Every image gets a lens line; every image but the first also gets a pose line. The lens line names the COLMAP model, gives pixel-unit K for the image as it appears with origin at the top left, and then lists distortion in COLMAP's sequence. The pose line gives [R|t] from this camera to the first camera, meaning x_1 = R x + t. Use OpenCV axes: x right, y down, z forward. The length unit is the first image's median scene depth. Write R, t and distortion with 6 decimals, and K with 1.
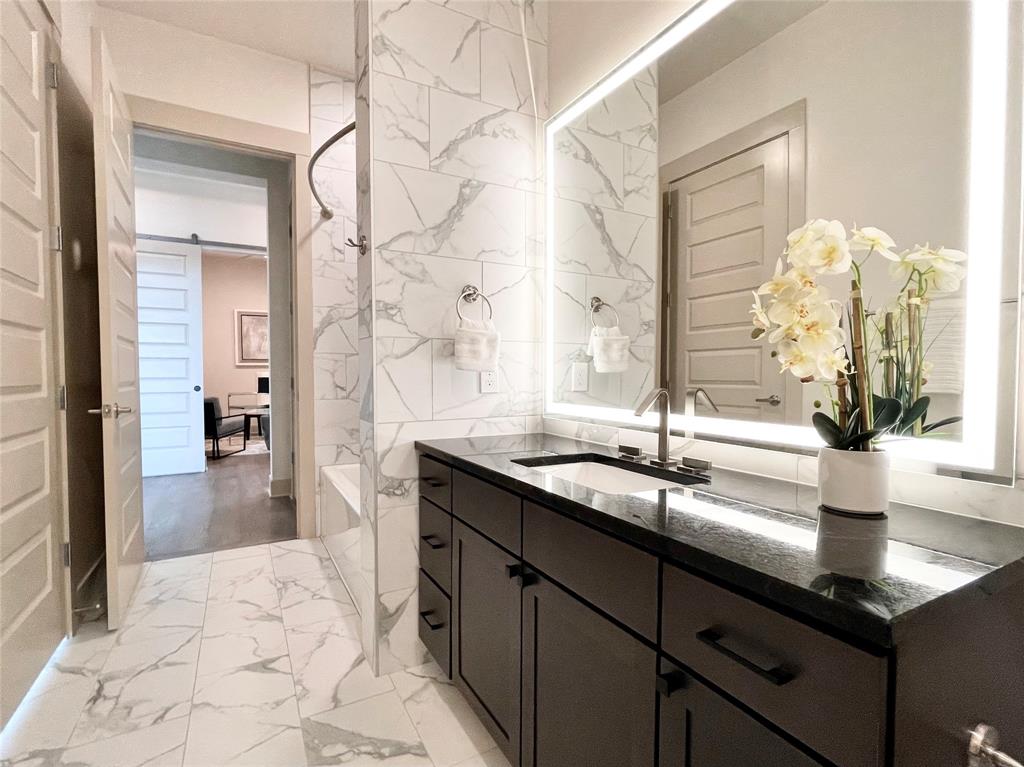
lens RADIAL K [[480.5, 0, 509.5], [0, 480.5, 381.3], [0, 0, 1]] dist [0.000752, 0.002416]
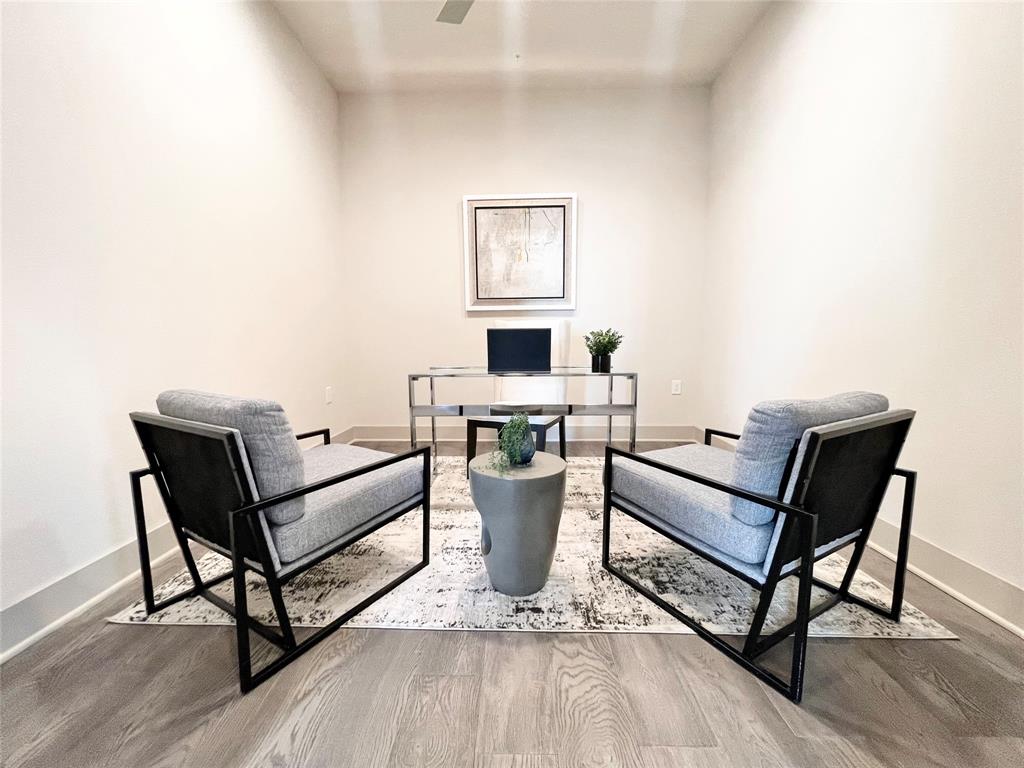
lens RADIAL K [[416.4, 0, 507.8], [0, 416.4, 386.2], [0, 0, 1]] dist [-0.002202, 0.000389]
pose [[0.852646, 0.055845, -0.519495, -0.297100], [-0.007451, 0.995470, 0.094783, 0.004191], [0.522435, -0.076946, 0.849200, 0.640494]]
